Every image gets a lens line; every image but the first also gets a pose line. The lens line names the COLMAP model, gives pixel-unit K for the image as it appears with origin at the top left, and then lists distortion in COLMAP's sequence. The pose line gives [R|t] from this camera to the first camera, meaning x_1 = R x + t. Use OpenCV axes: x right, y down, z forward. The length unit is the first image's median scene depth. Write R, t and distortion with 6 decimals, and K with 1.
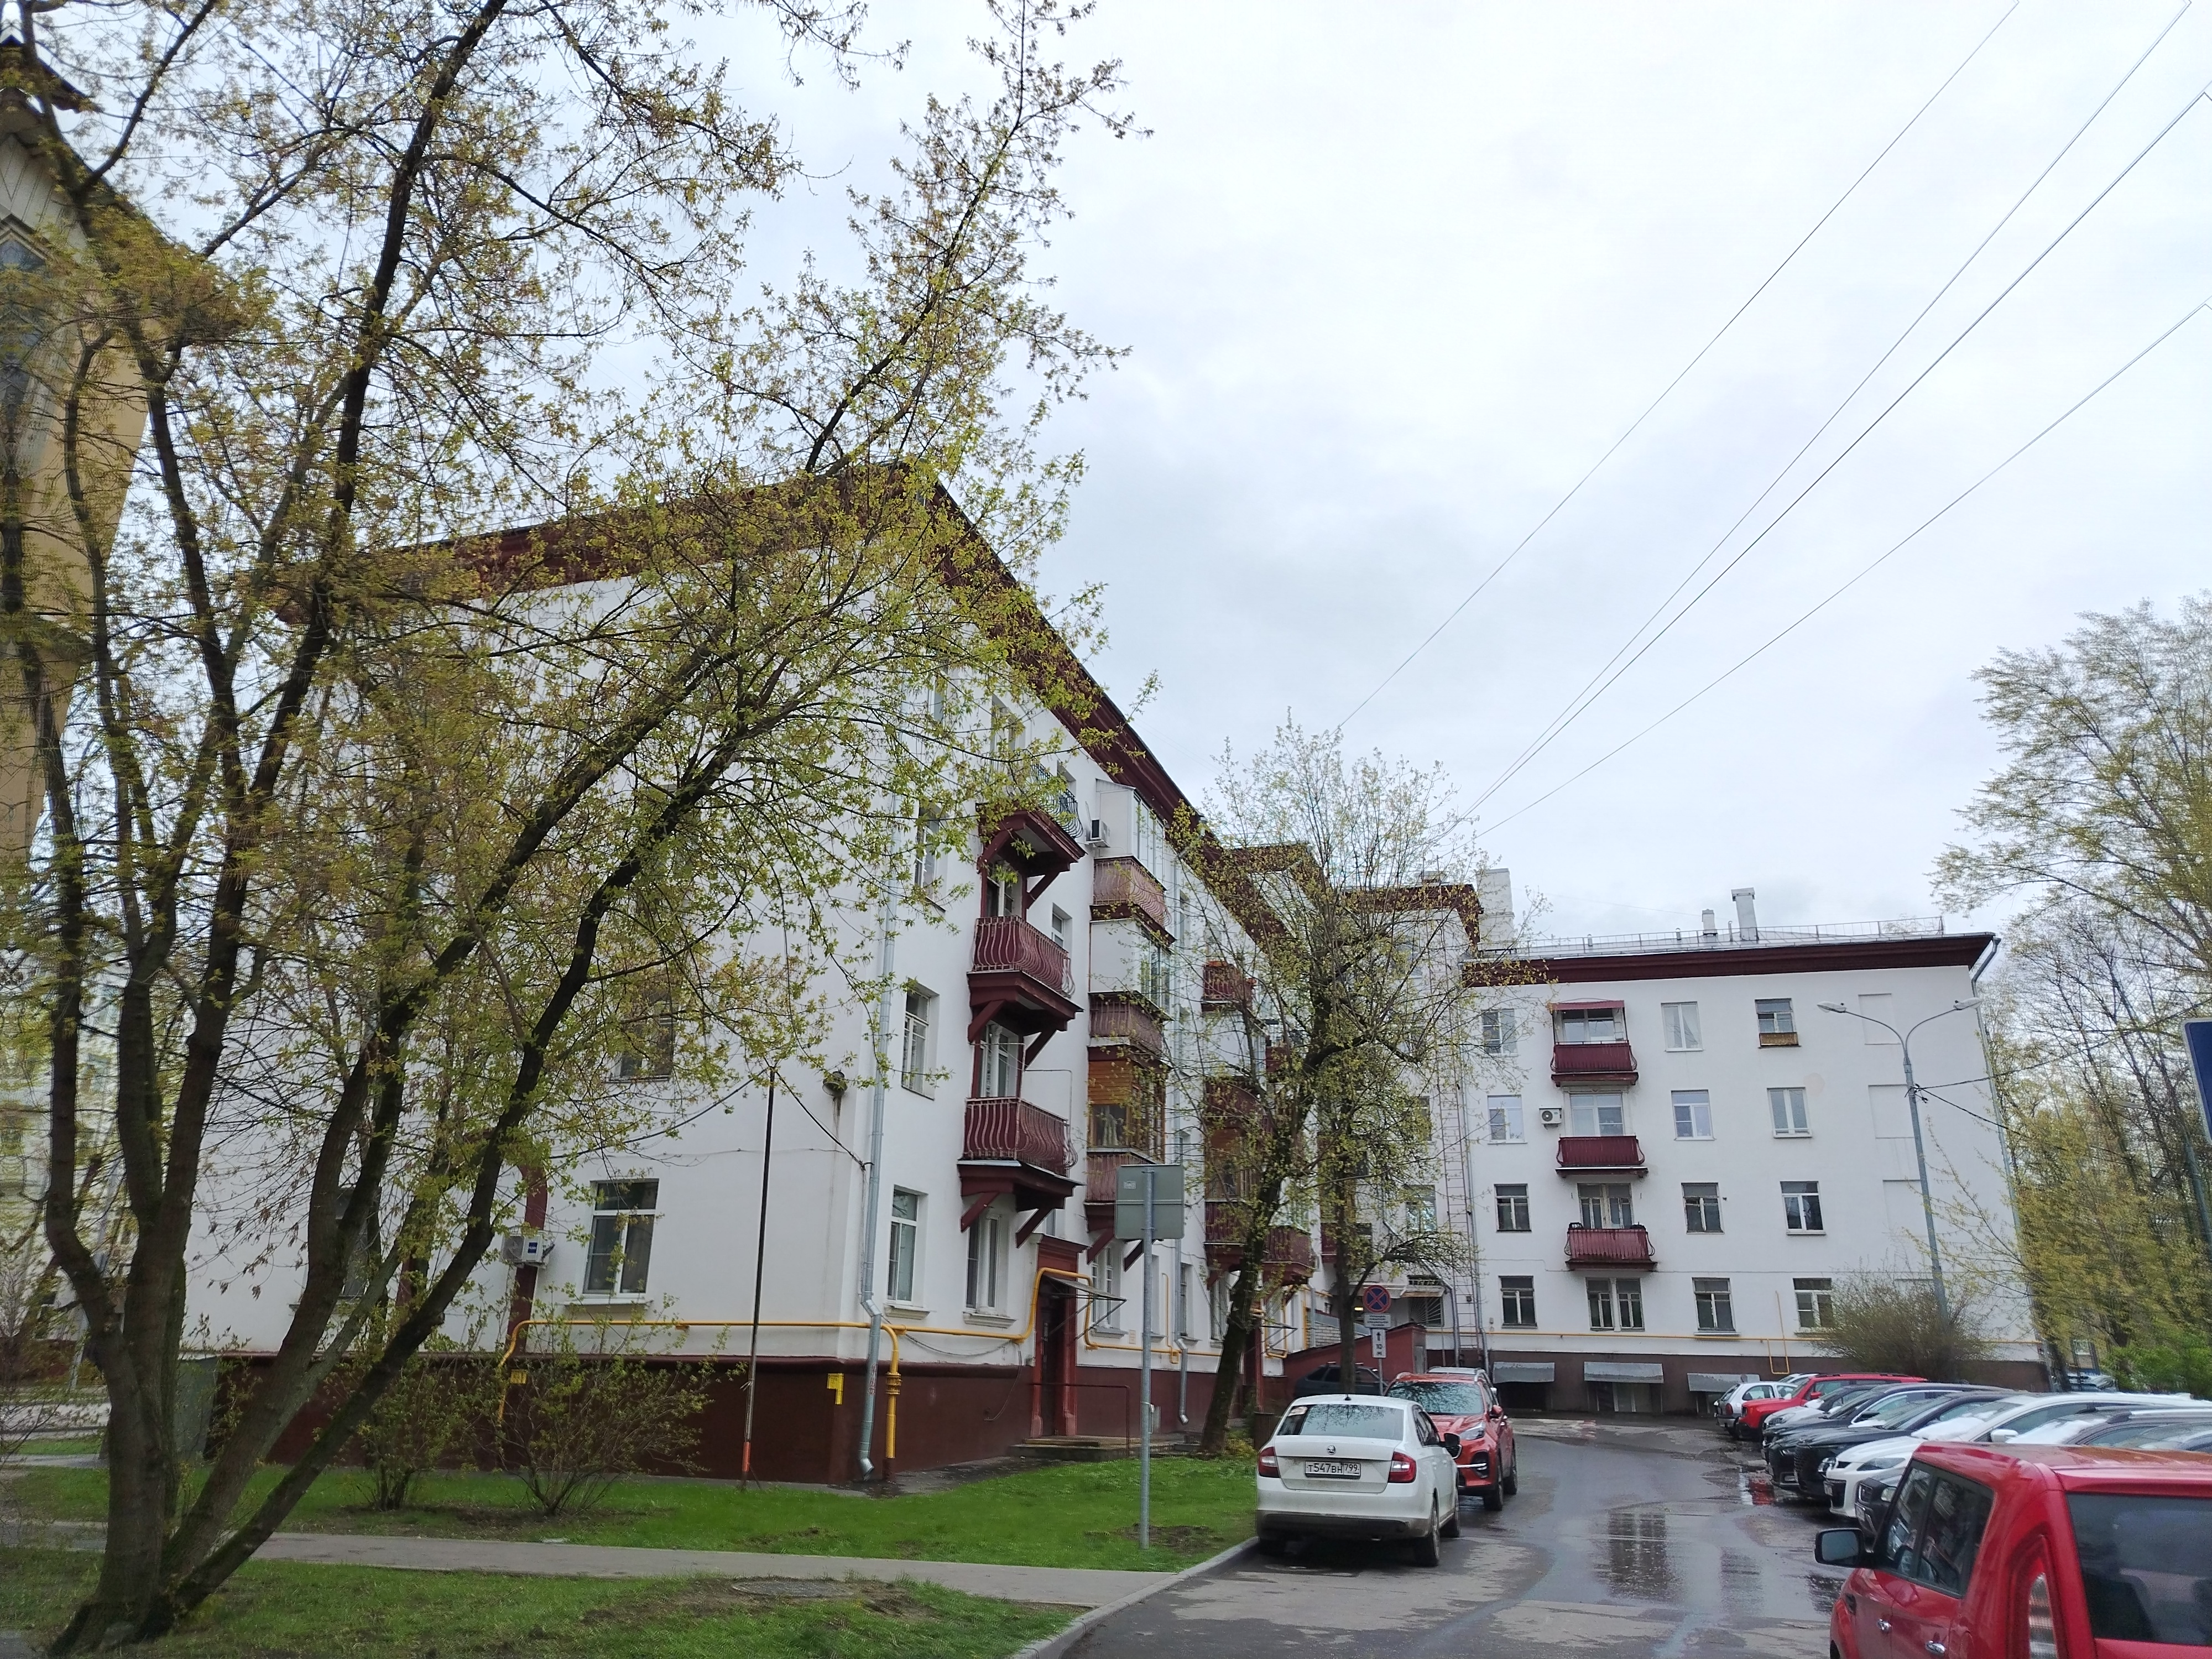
lens RADIAL K [[1515.1, 0, 1113.8], [0, 1515.1, 821.0], [0, 0, 1]] dist [0.060289, -0.064058]
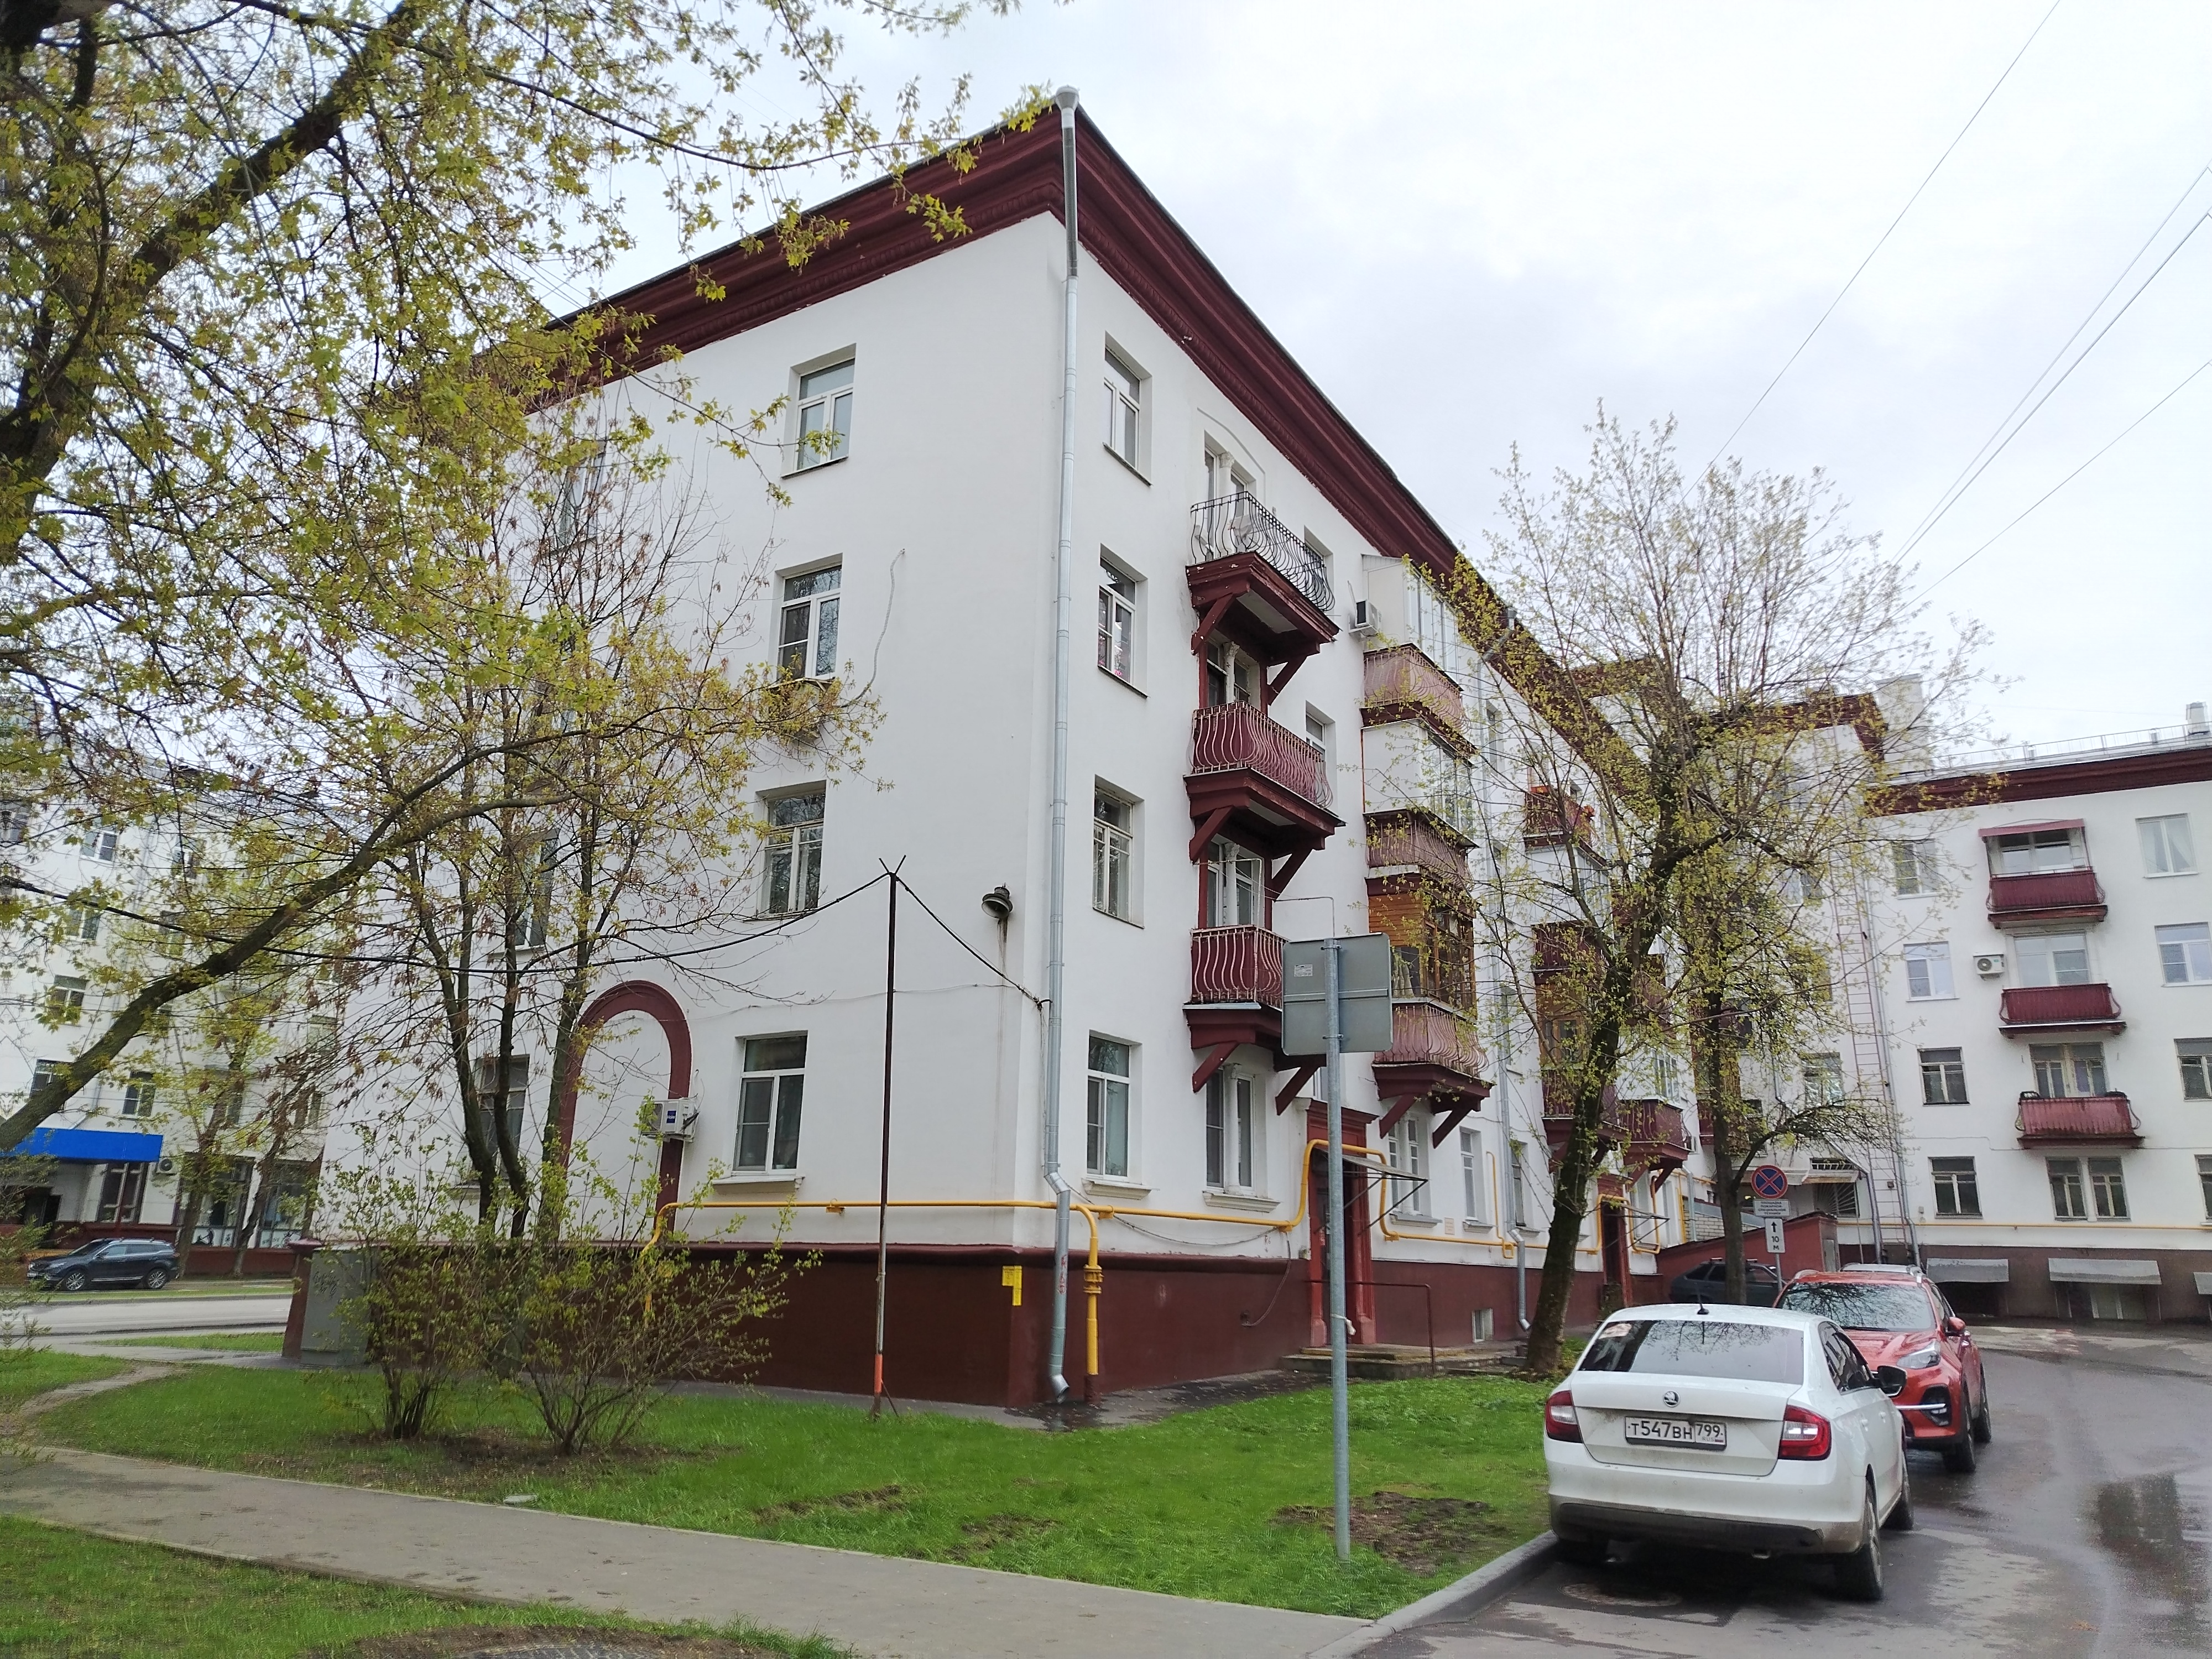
lens RADIAL K [[1515.1, 0, 1113.8], [0, 1515.1, 821.0], [0, 0, 1]] dist [0.060289, -0.064058]
pose [[0.972297, -0.062939, -0.225117, 0.039105], [0.076803, 0.995617, 0.053358, 0.069885], [0.220772, -0.069170, 0.972870, 0.193501]]
